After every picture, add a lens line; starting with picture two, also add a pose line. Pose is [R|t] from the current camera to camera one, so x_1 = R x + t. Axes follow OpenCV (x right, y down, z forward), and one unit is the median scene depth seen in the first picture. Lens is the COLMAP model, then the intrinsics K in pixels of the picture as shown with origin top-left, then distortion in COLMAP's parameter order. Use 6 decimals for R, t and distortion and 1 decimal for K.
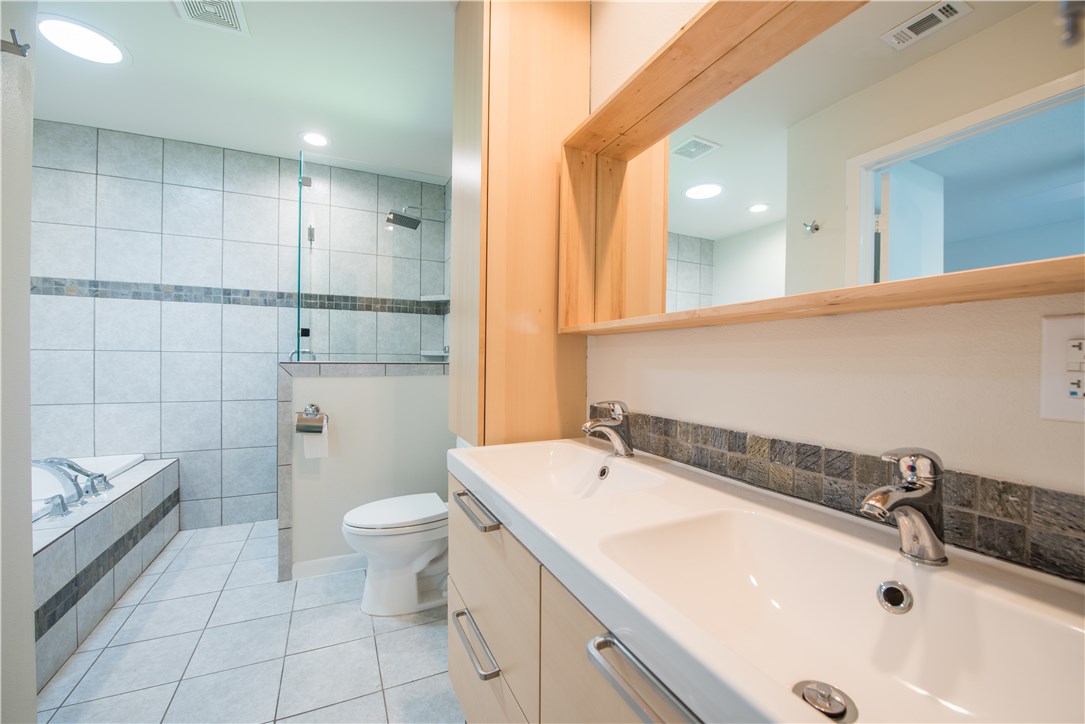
lens RADIAL K [[431.1, 0, 542.5], [0, 431.1, 362.0], [0, 0, 1]] dist [-0.019478, -0.000370]
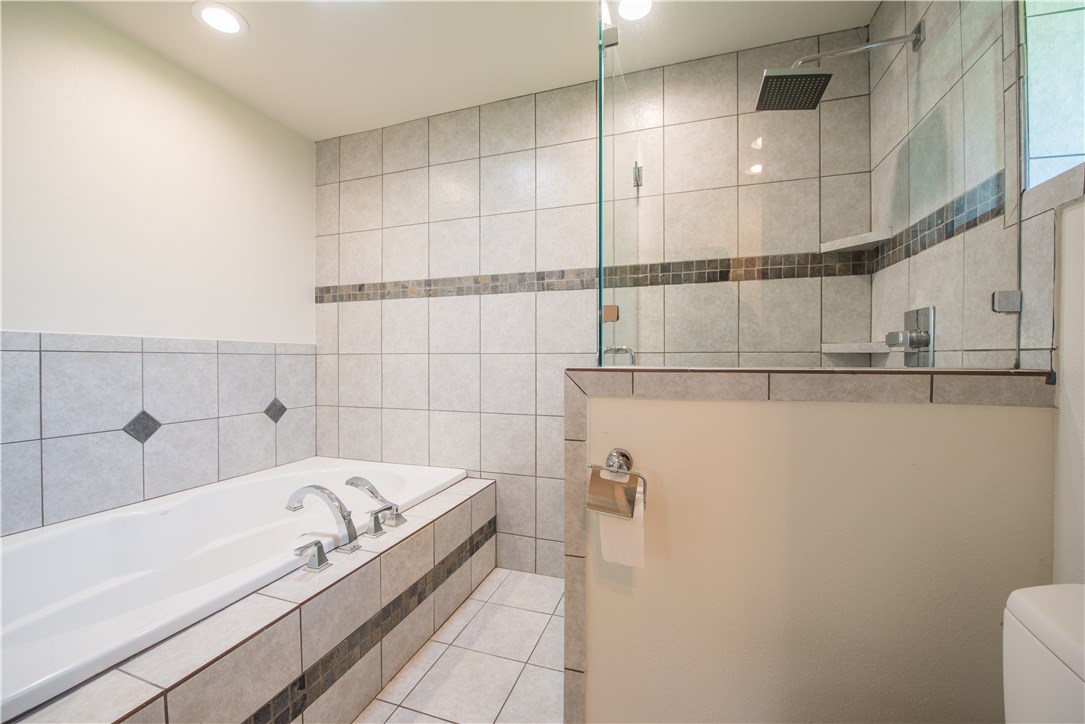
lens RADIAL K [[431.1, 0, 542.5], [0, 431.1, 362.0], [0, 0, 1]] dist [-0.019478, -0.000370]
pose [[0.713342, -0.003585, -0.700807, -0.194314], [0.002942, 0.999993, -0.002120, -0.005450], [0.700810, -0.000550, 0.713347, 0.459392]]
